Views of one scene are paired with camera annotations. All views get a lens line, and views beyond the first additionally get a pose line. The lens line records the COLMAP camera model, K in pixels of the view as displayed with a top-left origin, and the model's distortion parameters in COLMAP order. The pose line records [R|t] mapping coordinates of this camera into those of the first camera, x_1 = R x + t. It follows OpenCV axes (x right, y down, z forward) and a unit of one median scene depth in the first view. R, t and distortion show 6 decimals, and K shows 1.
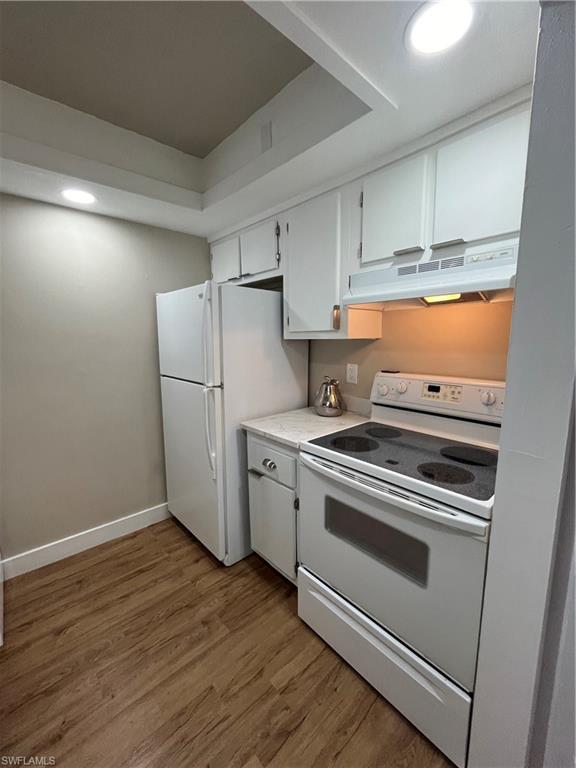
lens RADIAL K [[312.9, 0, 272.2], [0, 312.9, 382.5], [0, 0, 1]] dist [0.001806, 0.000722]
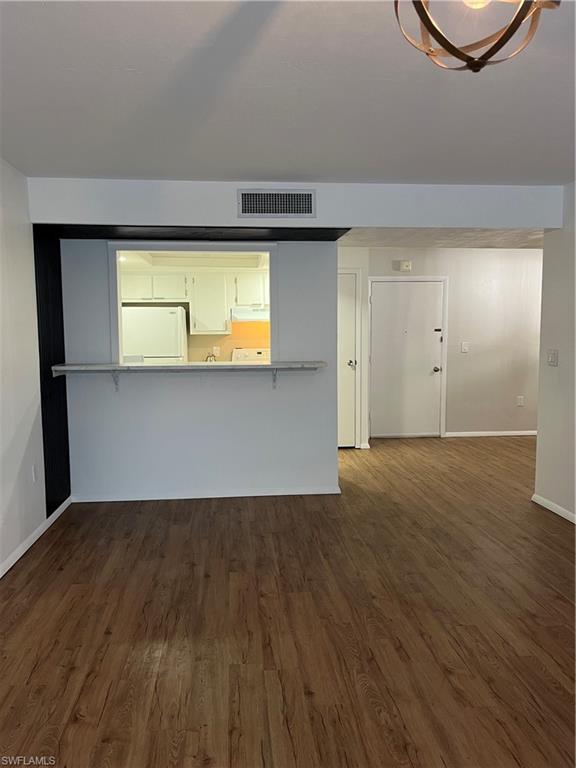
lens RADIAL K [[584.8, 0, 287.6], [0, 584.8, 384.8], [0, 0, 1]] dist [0.026148, -0.015863]
pose [[0.573027, -0.068423, 0.816675, -2.835841], [0.129789, 0.991509, -0.007996, 0.300968], [-0.809194, 0.110577, 0.577043, -1.679104]]
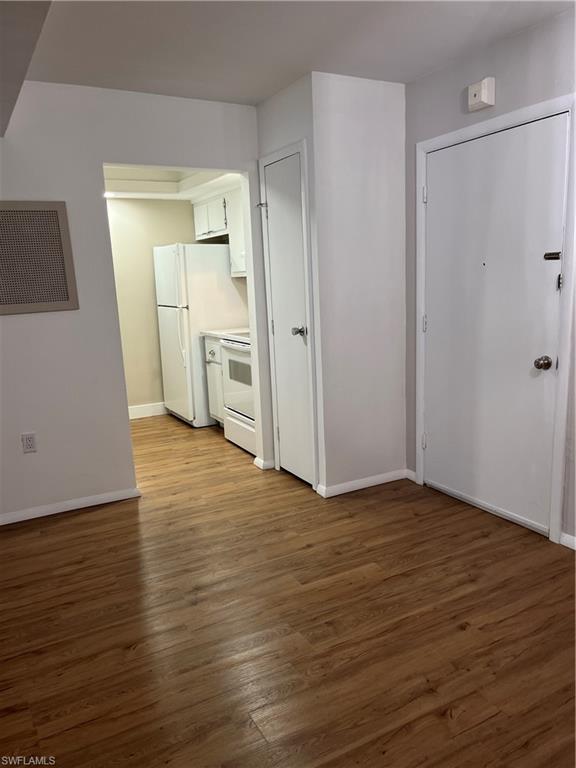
lens RADIAL K [[584.8, 0, 289.2], [0, 584.8, 388.7], [0, 0, 1]] dist [0.026148, -0.015863]
pose [[0.978227, 0.008021, -0.207381, 0.965302], [0.000936, 0.999072, 0.043056, 0.295985], [0.207534, -0.042312, 0.977312, -1.825658]]
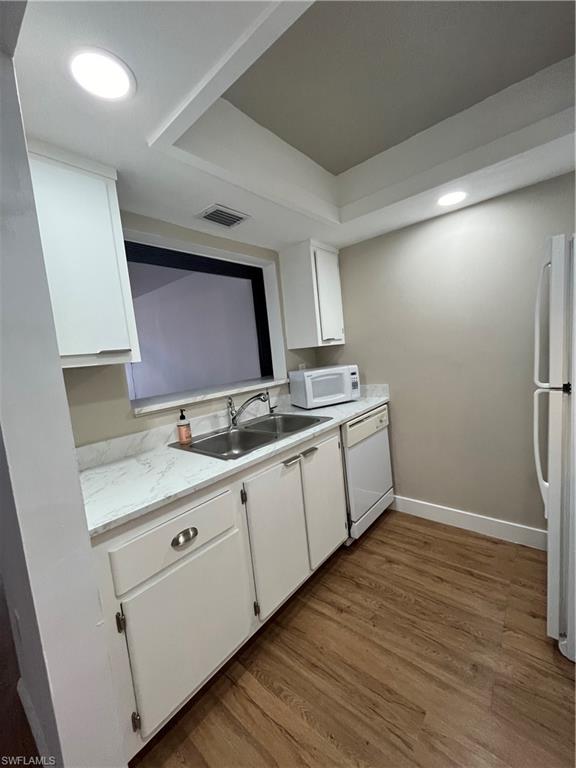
lens RADIAL K [[312.9, 0, 301.5], [0, 312.9, 380.9], [0, 0, 1]] dist [0.001806, 0.000722]
pose [[0.180600, 0.089309, -0.979494, 0.388514], [-0.055577, 0.995204, 0.080494, -0.028083], [0.981985, 0.039900, 0.184697, 0.314325]]
